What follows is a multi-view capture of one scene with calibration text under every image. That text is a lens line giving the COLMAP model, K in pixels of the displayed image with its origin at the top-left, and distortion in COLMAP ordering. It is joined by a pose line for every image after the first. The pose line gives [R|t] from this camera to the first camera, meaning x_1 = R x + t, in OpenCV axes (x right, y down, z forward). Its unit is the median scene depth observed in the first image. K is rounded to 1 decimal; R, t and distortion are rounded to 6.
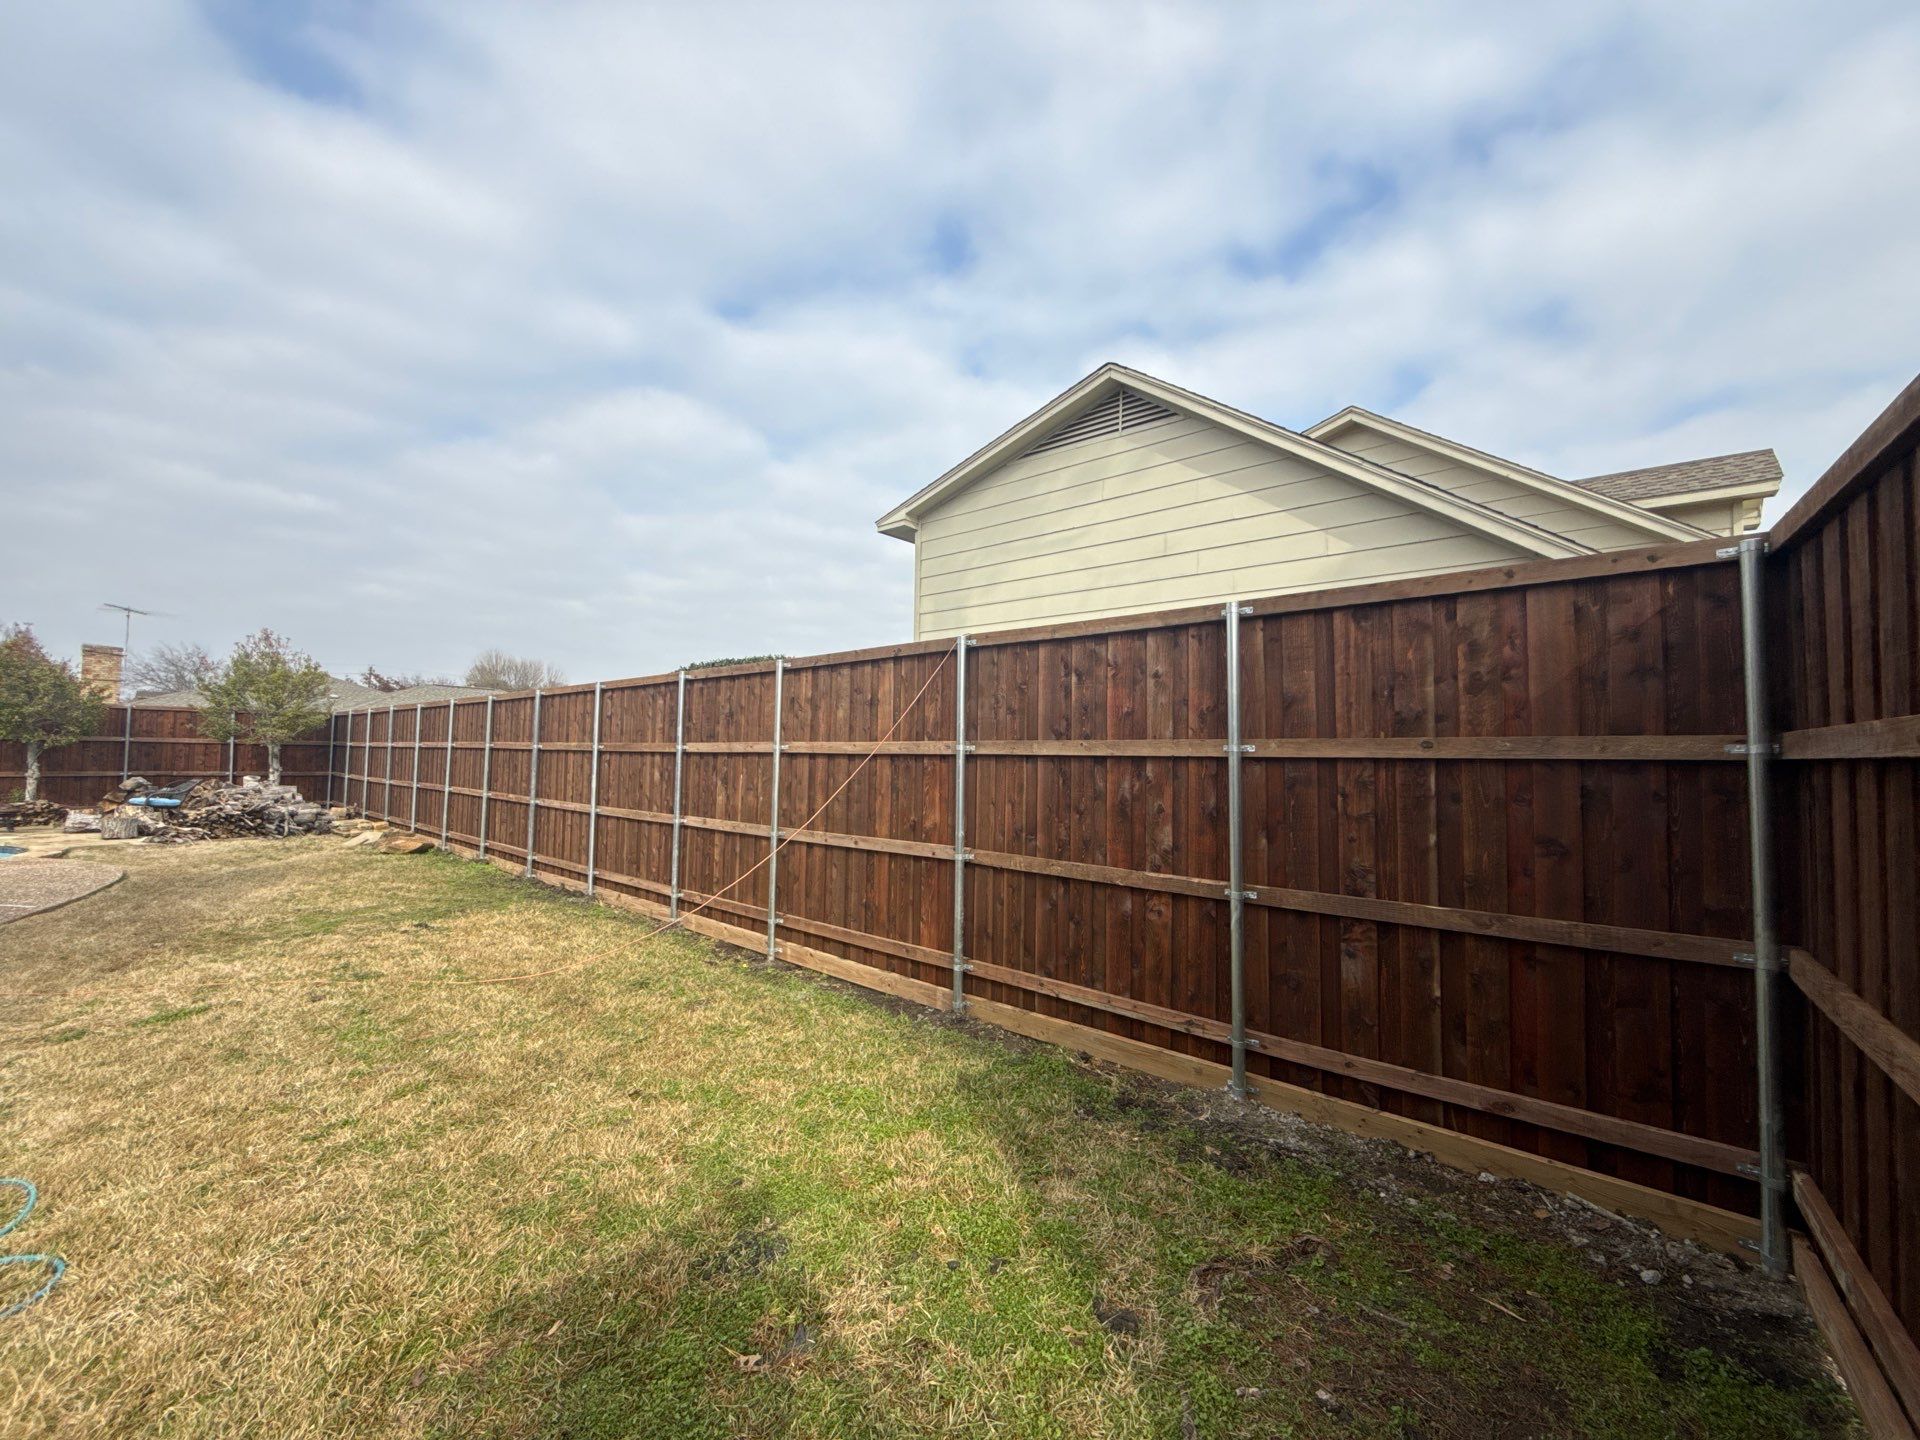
lens RADIAL K [[763.7, 0, 962.2], [0, 763.7, 718.6], [0, 0, 1]] dist [-0.000380, 0.000202]
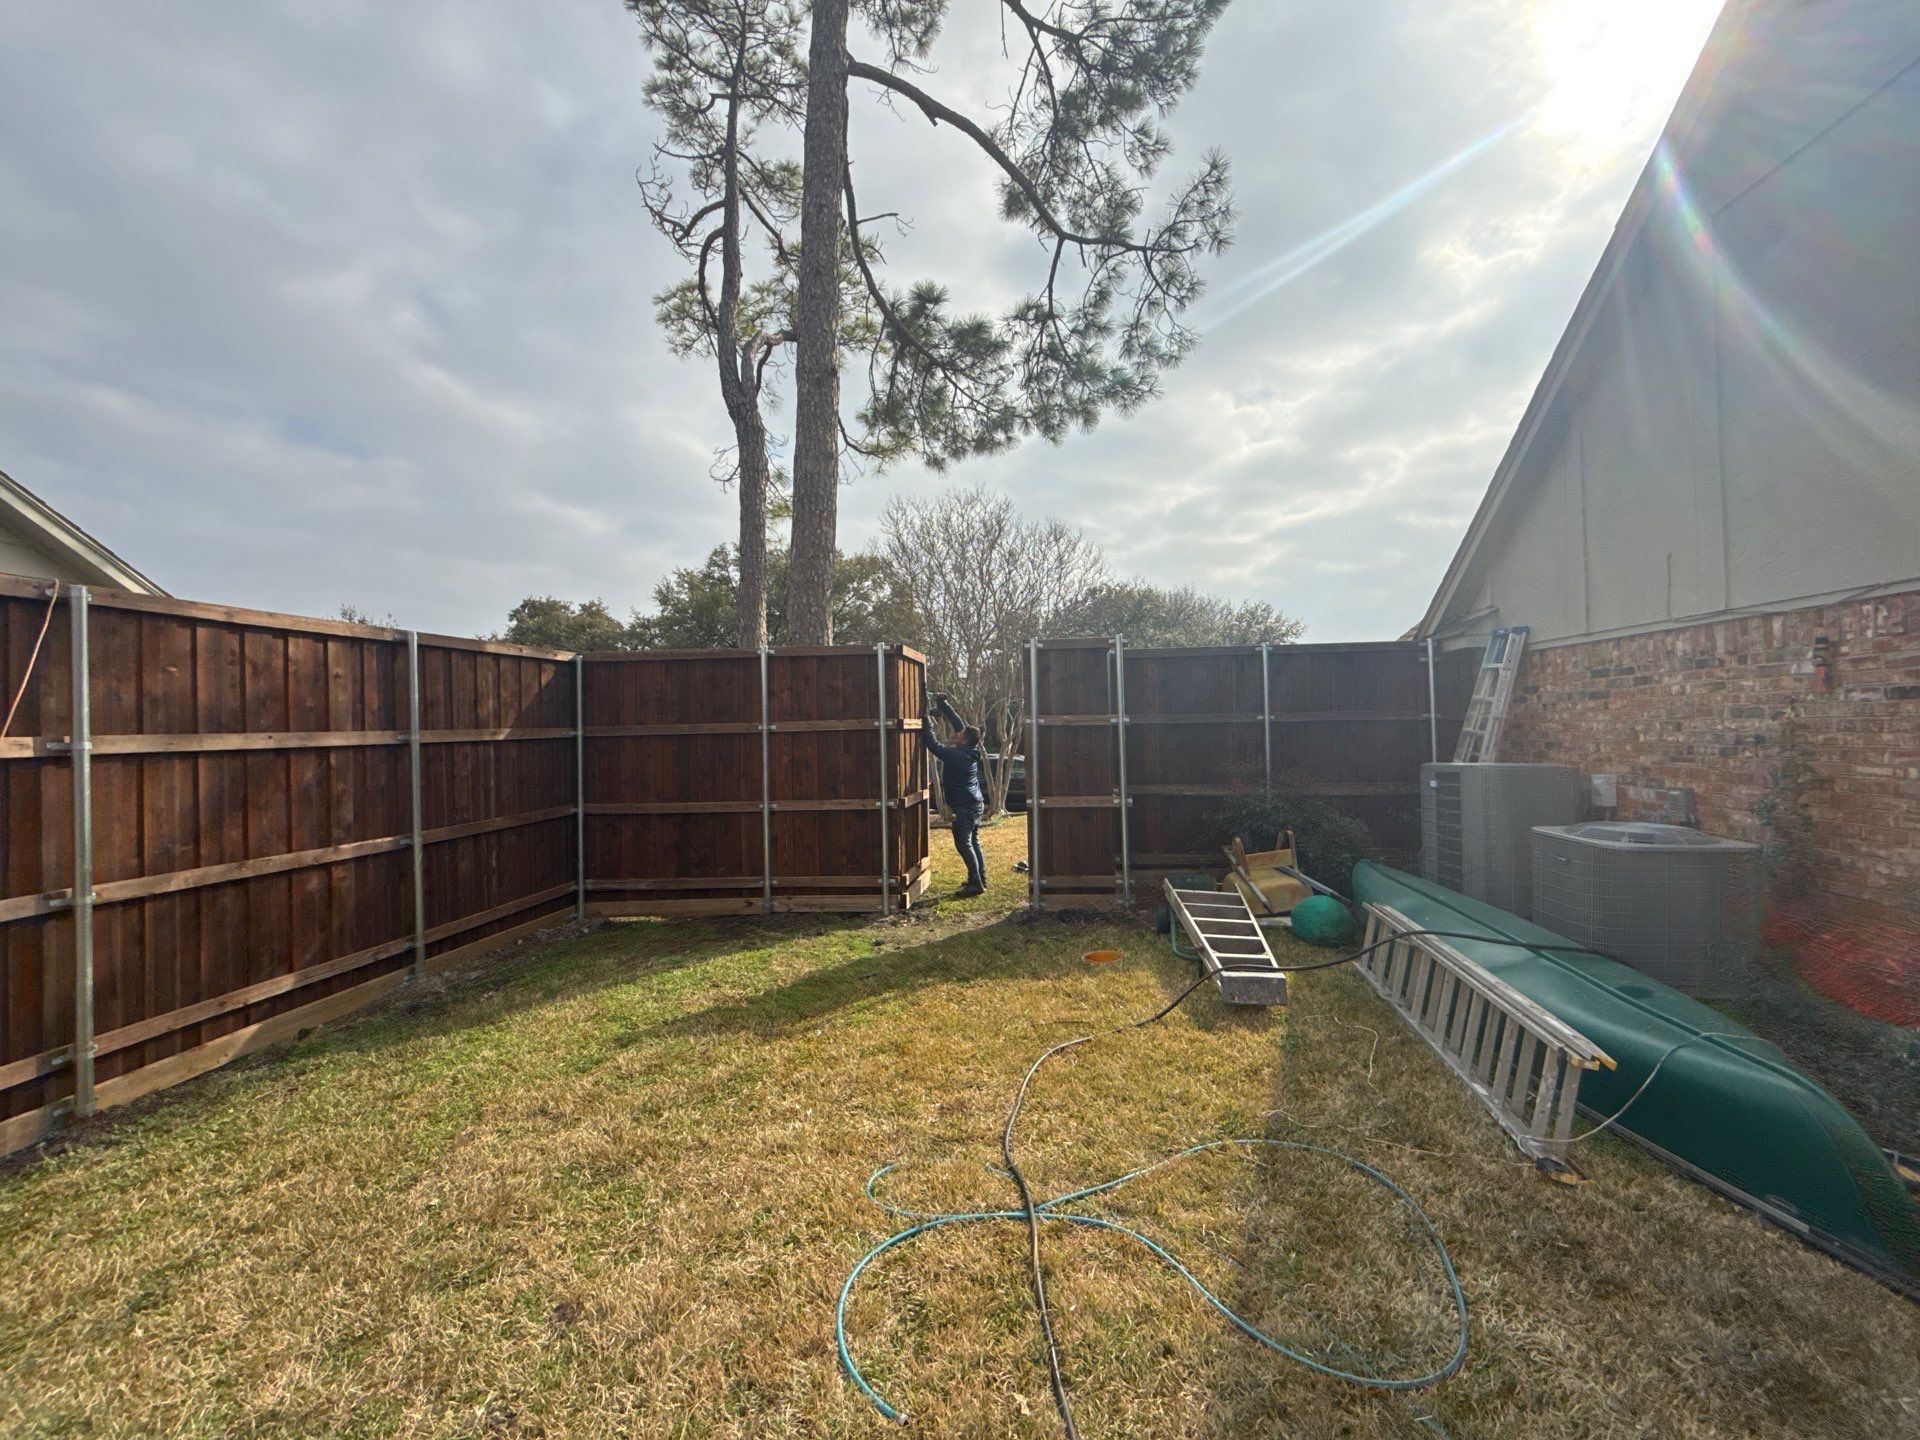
lens RADIAL K [[786.6, 0, 992.5], [0, 786.6, 717.1], [0, 0, 1]] dist [-0.001230, -0.000024]
pose [[-0.585434, 0.011548, 0.810638, -1.364820], [-0.011712, 0.999674, -0.022699, 0.021544], [-0.810636, -0.022783, -0.585108, 0.934976]]
